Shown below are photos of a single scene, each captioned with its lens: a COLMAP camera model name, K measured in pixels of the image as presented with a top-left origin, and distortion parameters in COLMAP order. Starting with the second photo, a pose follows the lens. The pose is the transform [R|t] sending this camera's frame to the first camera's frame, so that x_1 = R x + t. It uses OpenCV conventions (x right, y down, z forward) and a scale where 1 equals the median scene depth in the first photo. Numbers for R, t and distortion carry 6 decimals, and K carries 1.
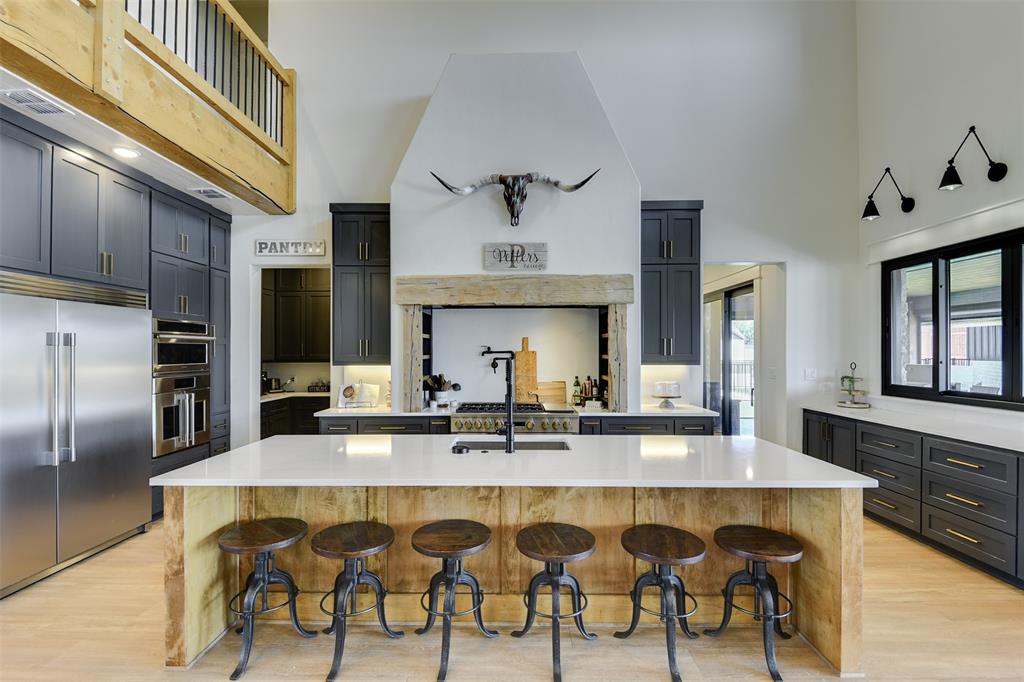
lens RADIAL K [[448.9, 0, 505.8], [0, 448.9, 346.3], [0, 0, 1]] dist [0.002011, 0.000036]
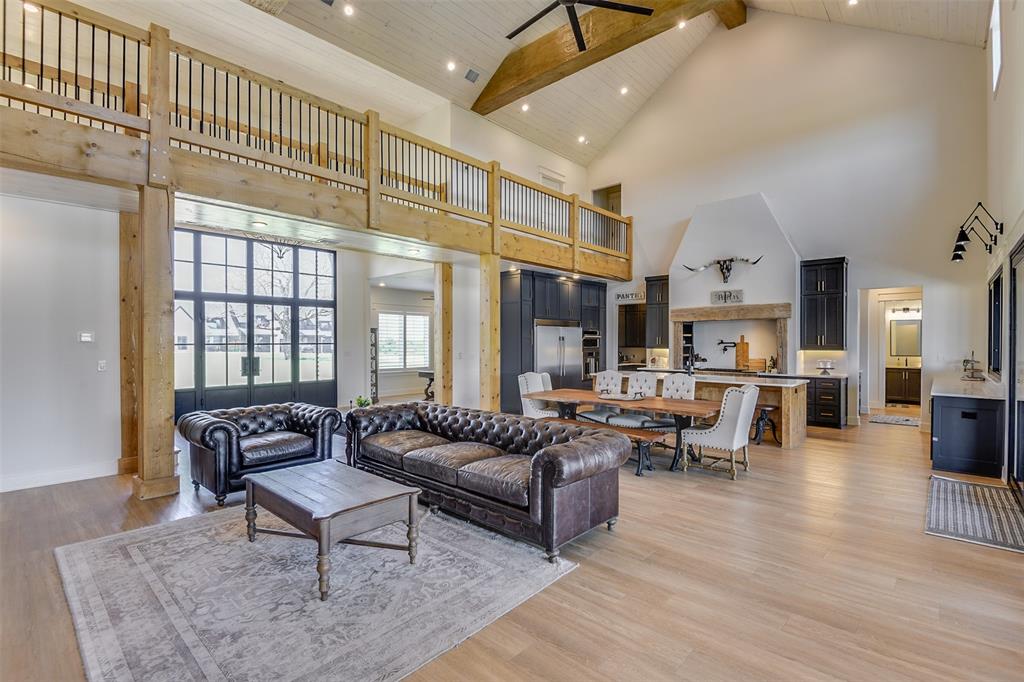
lens RADIAL K [[448.9, 0, 505.8], [0, 448.9, 346.3], [0, 0, 1]] dist [0.002011, 0.000036]
pose [[0.722754, 0.010332, -0.691028, 0.712344], [0.002402, 0.999845, 0.017461, -0.009920], [0.691101, -0.014280, 0.722617, -1.200432]]
